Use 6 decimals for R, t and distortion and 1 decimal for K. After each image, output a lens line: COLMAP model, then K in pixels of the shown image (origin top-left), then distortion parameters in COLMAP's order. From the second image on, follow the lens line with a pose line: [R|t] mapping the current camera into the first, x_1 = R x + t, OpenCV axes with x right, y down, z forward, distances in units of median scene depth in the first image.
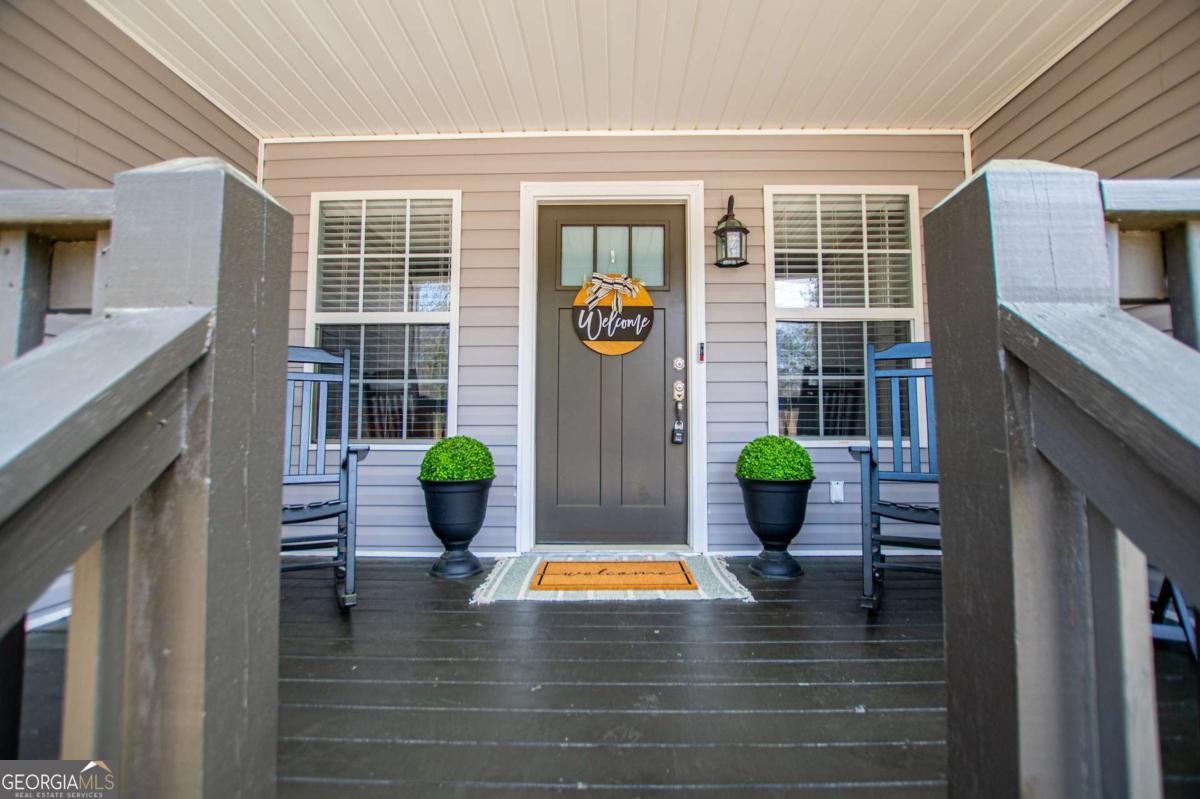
lens RADIAL K [[535.8, 0, 600.0], [0, 535.8, 399.5], [0, 0, 1]] dist [-0.016437, -0.000049]
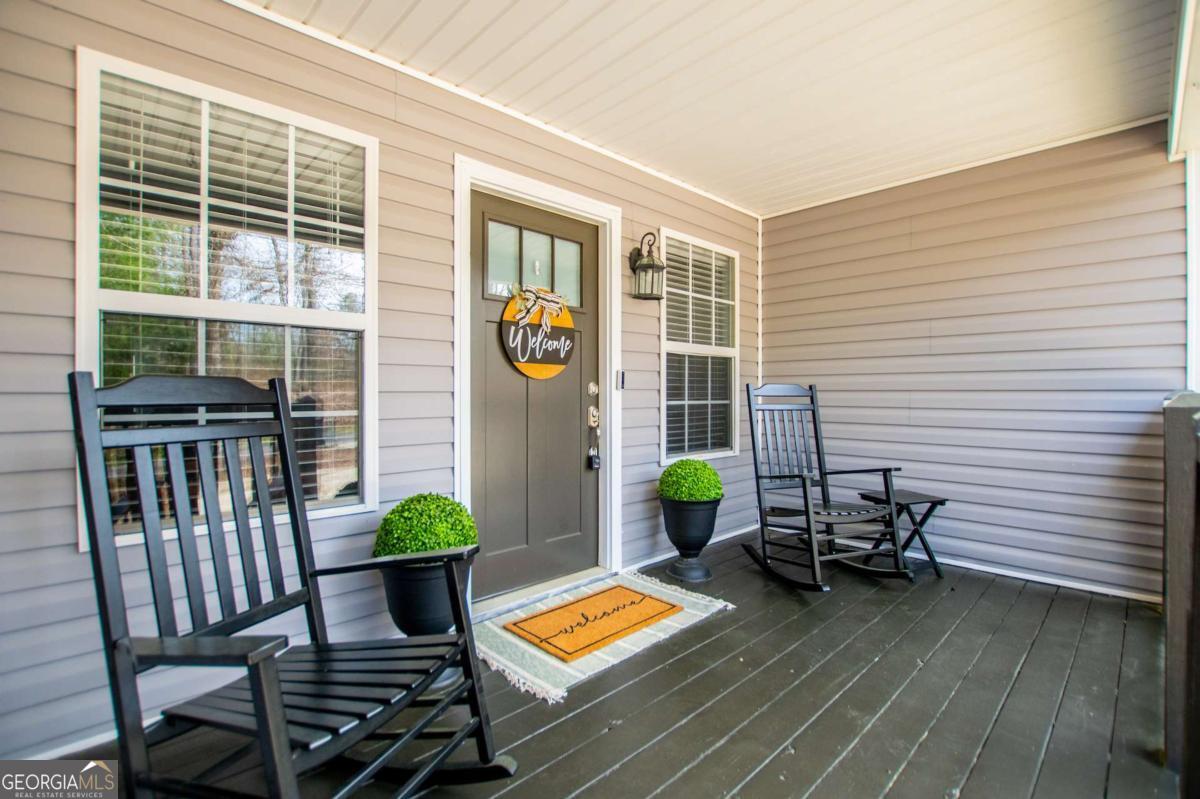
lens RADIAL K [[553.0, 0, 593.5], [0, 553.0, 404.9], [0, 0, 1]] dist [-0.003635, -0.000225]
pose [[0.709579, -0.017956, 0.704397, -0.573493], [-0.029844, 0.998012, 0.055504, -0.094188], [-0.703994, -0.060407, 0.707632, 0.271580]]
